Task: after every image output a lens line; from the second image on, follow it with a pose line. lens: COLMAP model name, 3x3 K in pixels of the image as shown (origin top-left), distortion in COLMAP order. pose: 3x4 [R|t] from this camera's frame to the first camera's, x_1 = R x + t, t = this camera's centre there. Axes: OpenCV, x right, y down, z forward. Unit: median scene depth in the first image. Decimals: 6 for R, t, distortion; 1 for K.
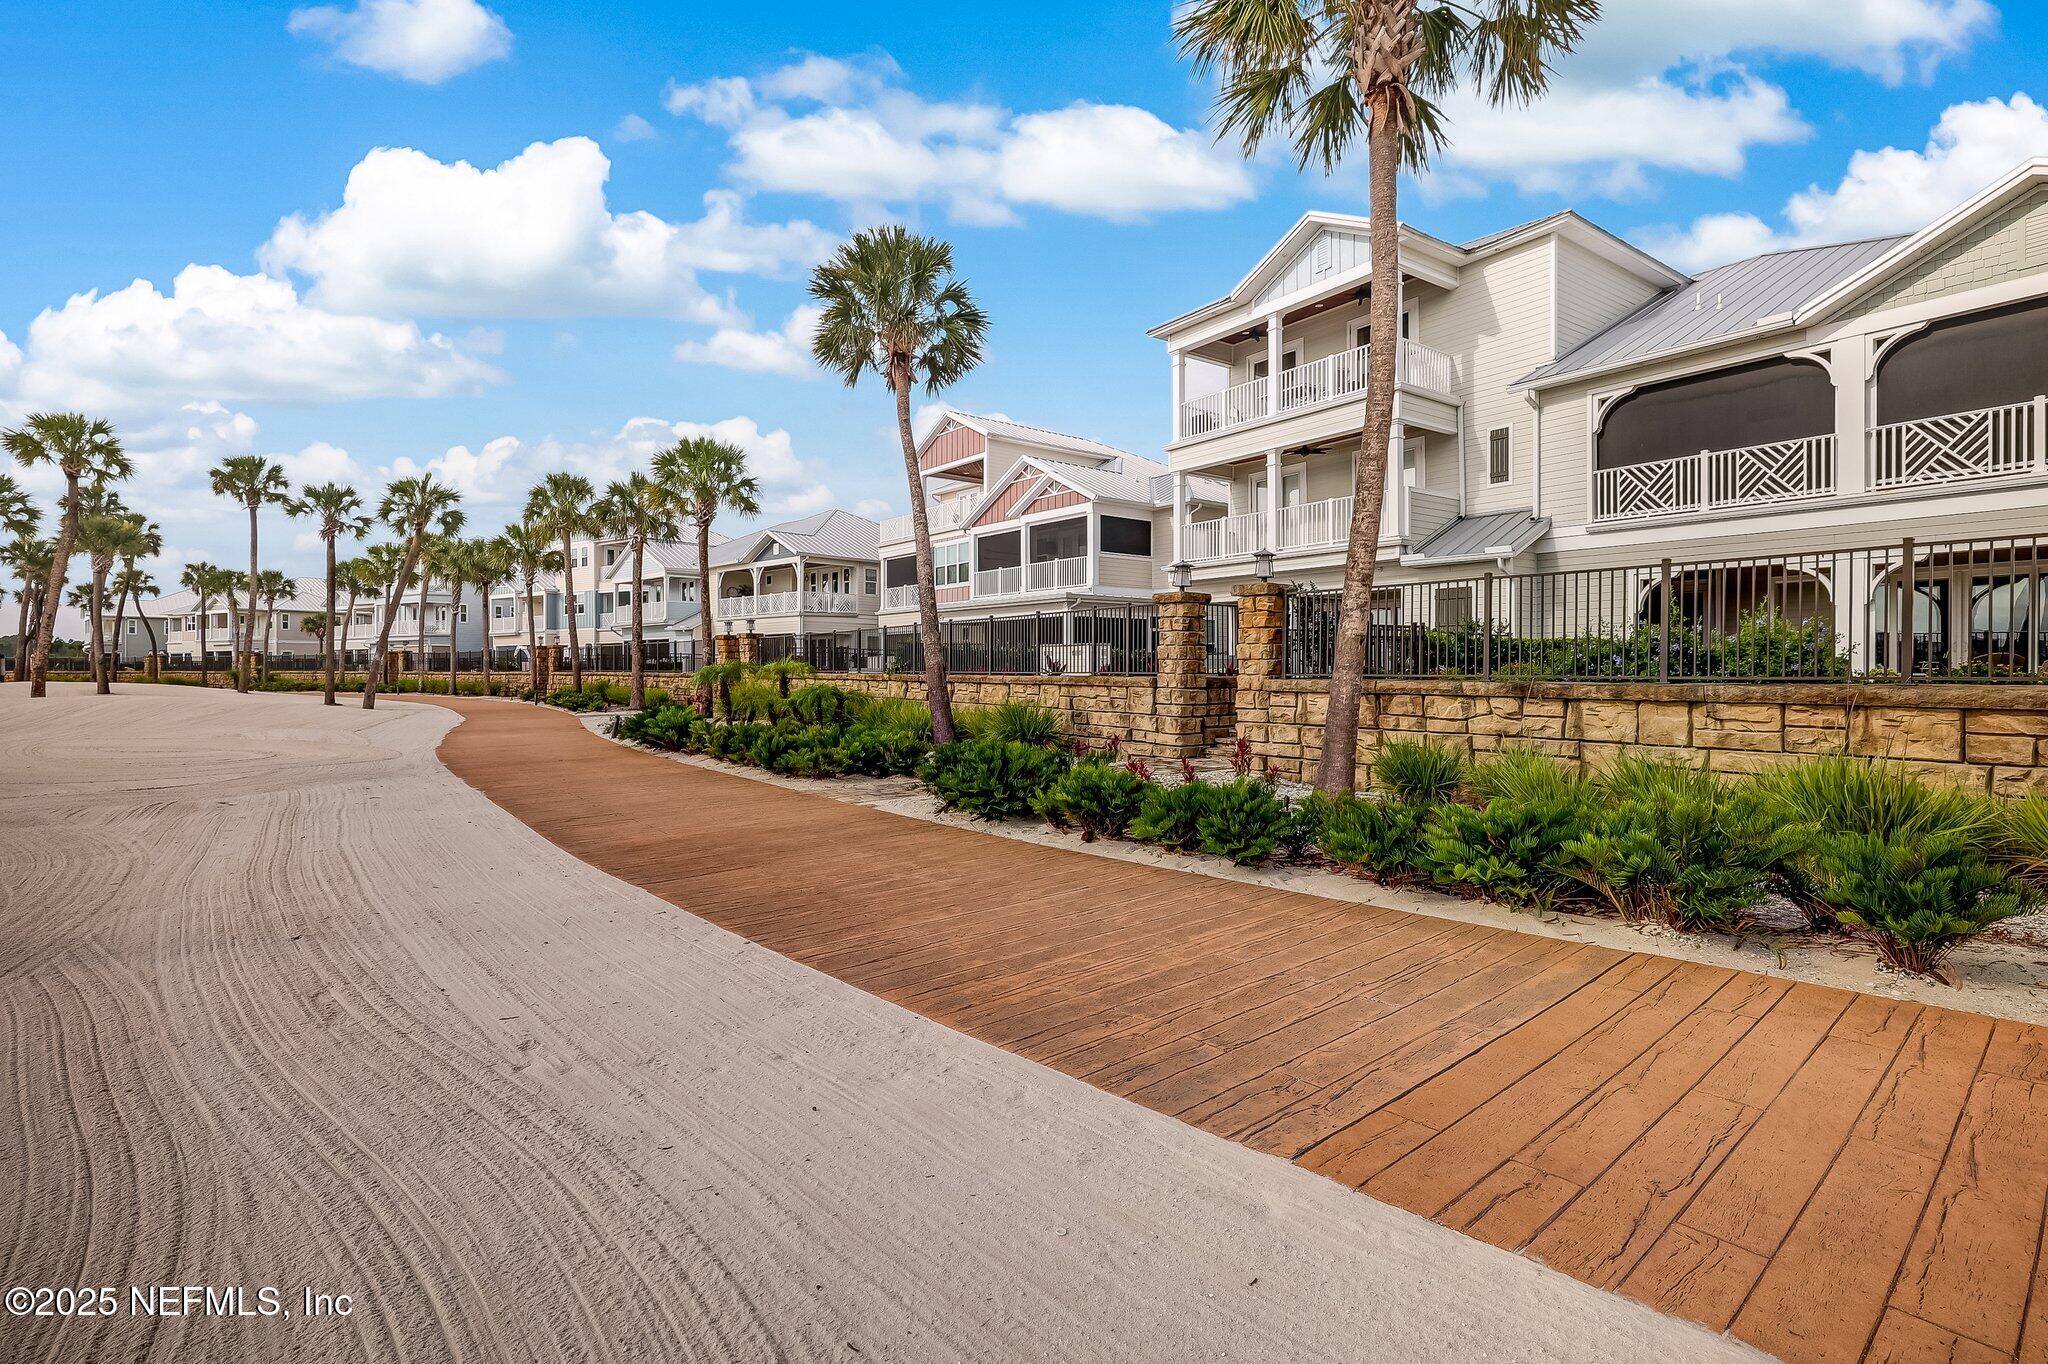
lens RADIAL K [[947.6, 0, 1024.2], [0, 947.6, 677.2], [0, 0, 1]] dist [-0.003900, 0.000394]
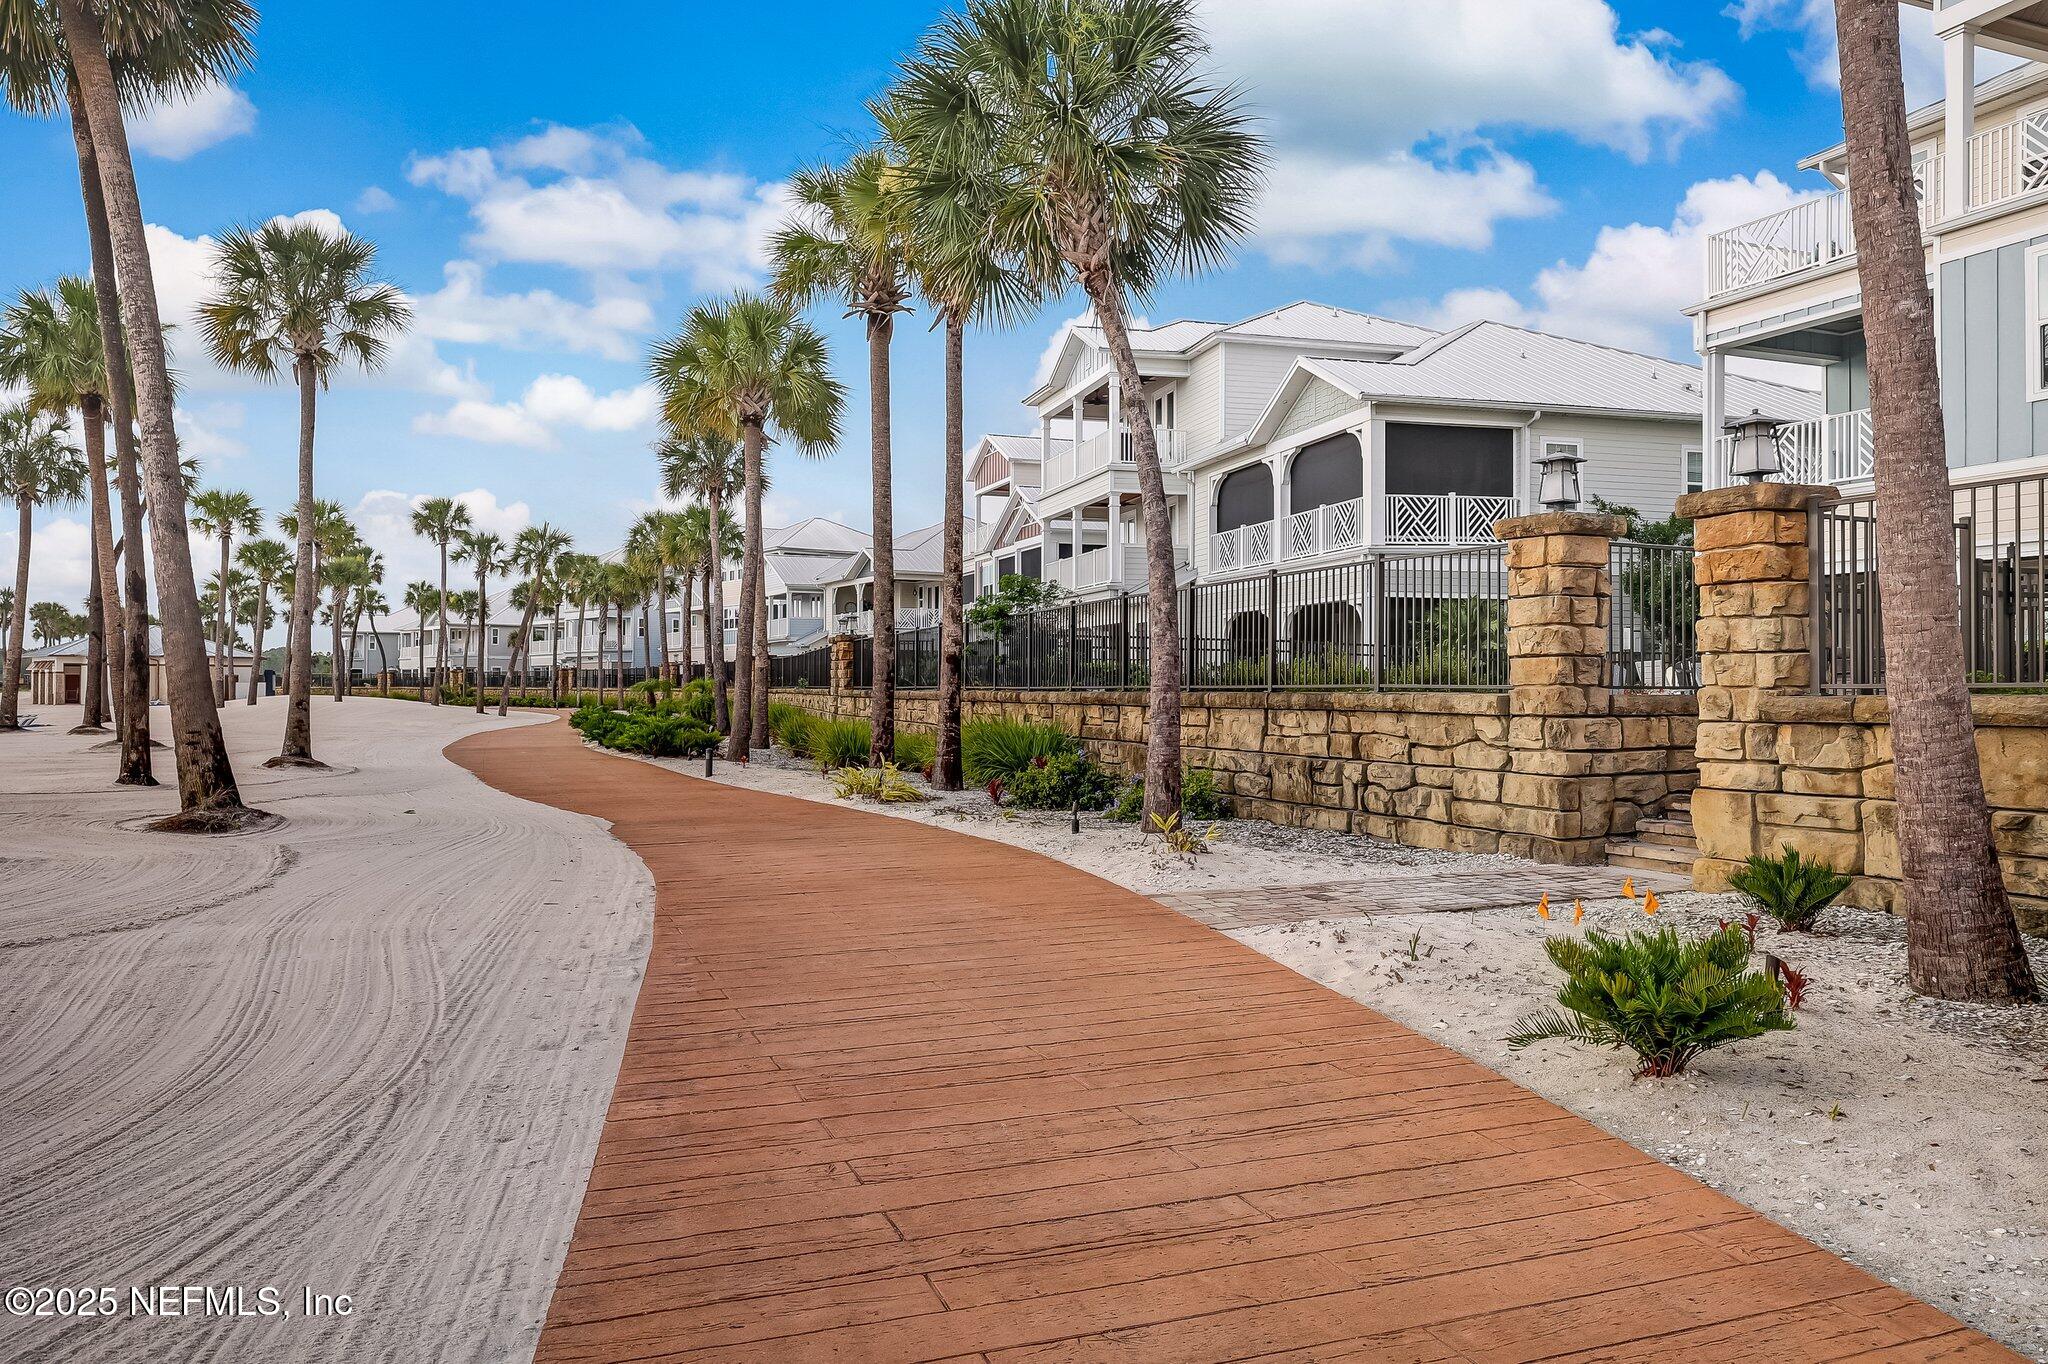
lens RADIAL K [[1441.5, 0, 1023.0], [0, 1441.5, 681.5], [0, 0, 1]] dist [-0.009394, -0.002222]
pose [[0.942756, 0.001911, -0.333478, 0.544139], [-0.006829, 0.999885, -0.013575, 0.008966], [0.333414, 0.015076, 0.942660, -0.519010]]
